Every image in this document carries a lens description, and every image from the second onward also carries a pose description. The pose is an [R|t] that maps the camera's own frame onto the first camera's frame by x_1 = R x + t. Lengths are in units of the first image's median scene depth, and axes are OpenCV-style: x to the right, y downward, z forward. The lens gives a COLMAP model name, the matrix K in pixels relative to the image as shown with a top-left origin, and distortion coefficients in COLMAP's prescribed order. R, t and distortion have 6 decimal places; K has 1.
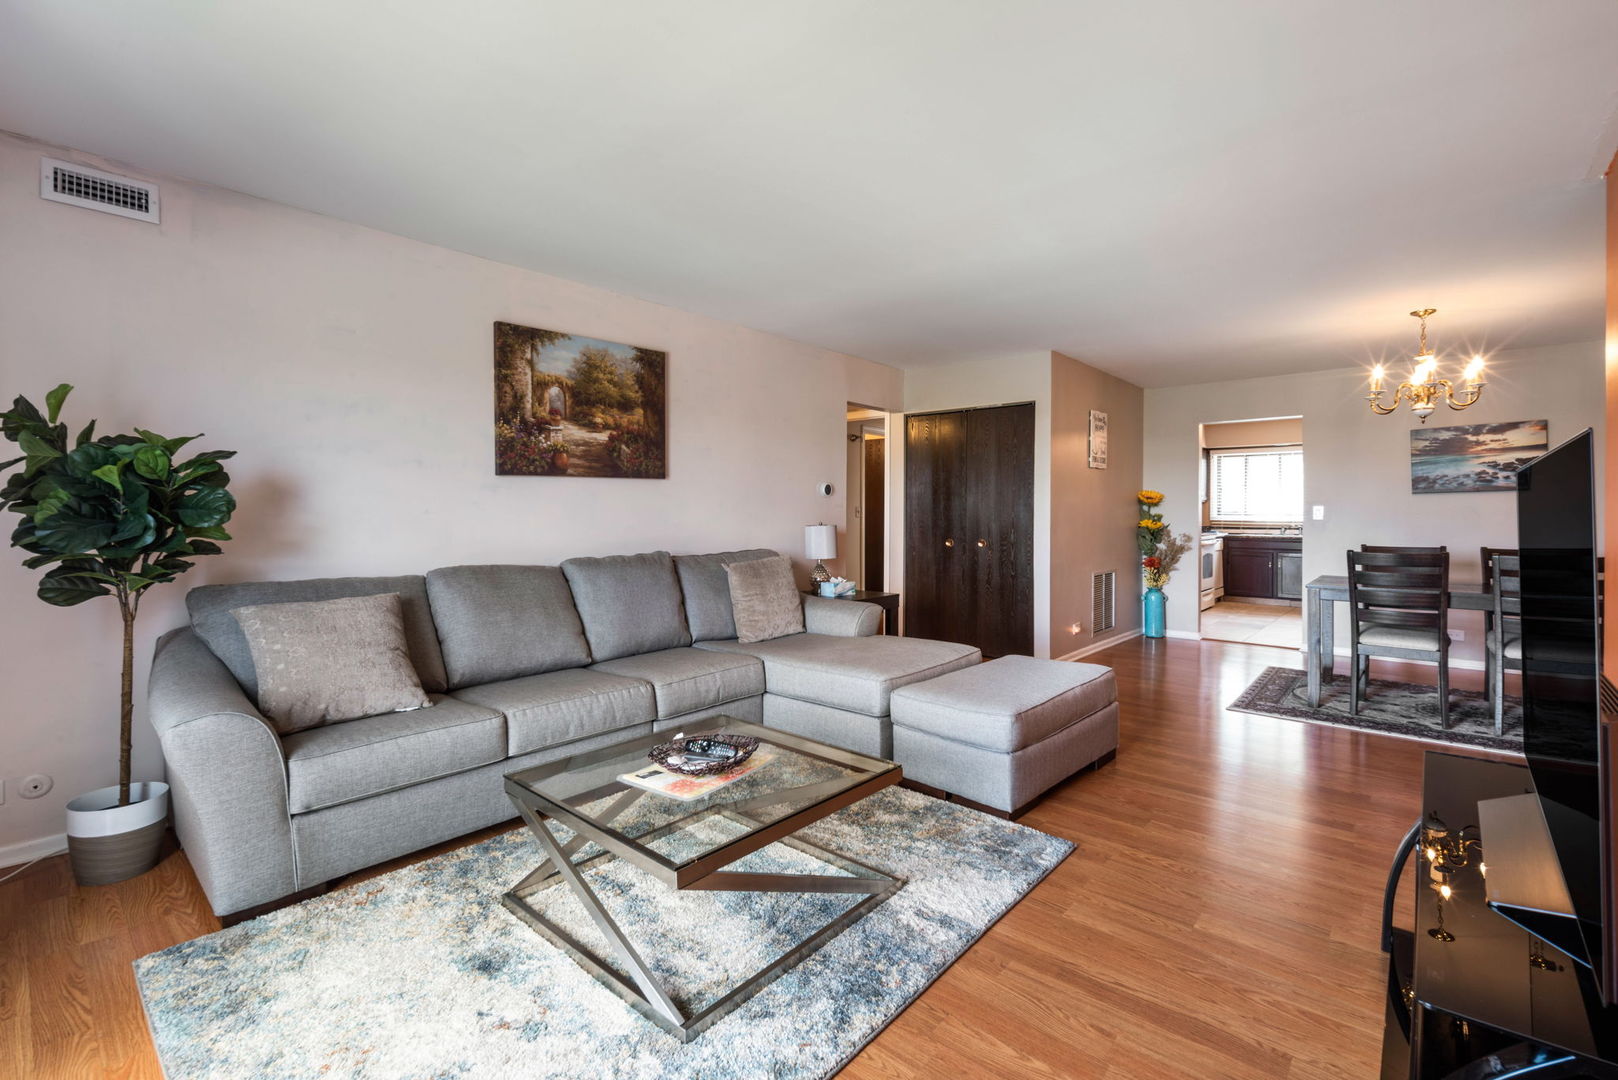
lens RADIAL K [[715.3, 0, 812.4], [0, 715.3, 507.7], [0, 0, 1]] dist [0.008618, -0.000255]
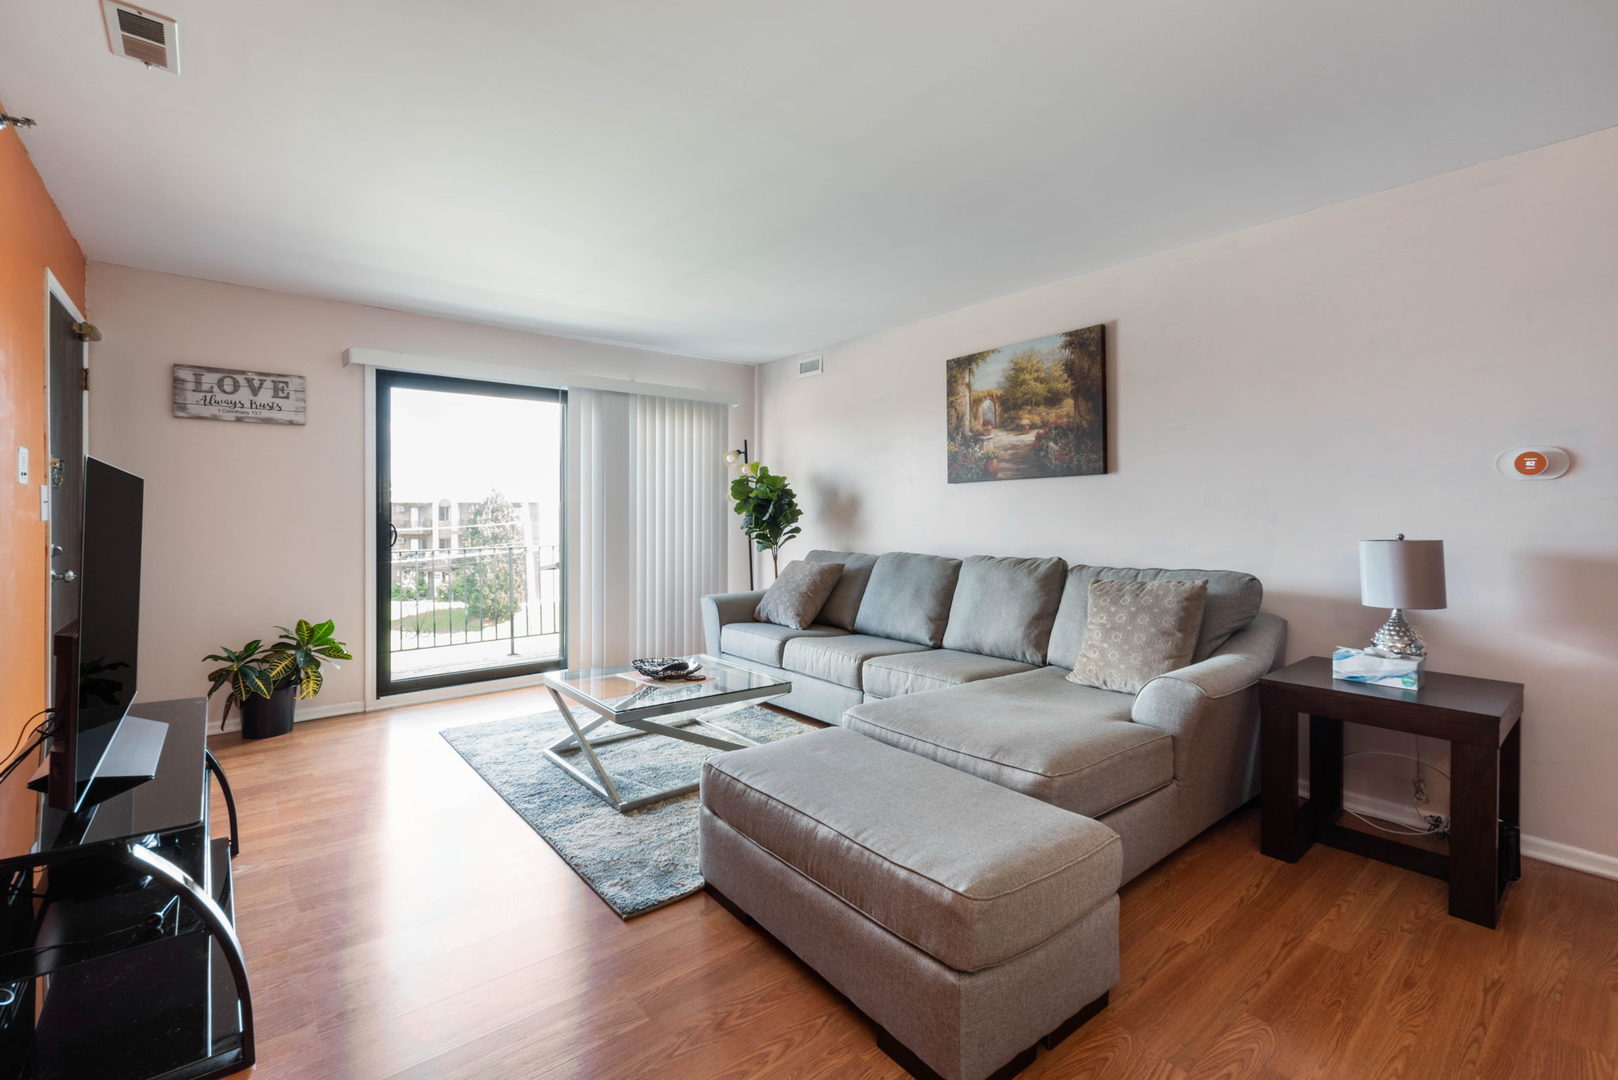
lens RADIAL K [[715.3, 0, 805.9], [0, 715.3, 503.3], [0, 0, 1]] dist [0.008618, -0.000255]
pose [[-0.171938, -0.007135, -0.985082, 0.762131], [0.008964, 0.999921, -0.008807, -0.001883], [0.985067, -0.010345, -0.171861, 0.891847]]
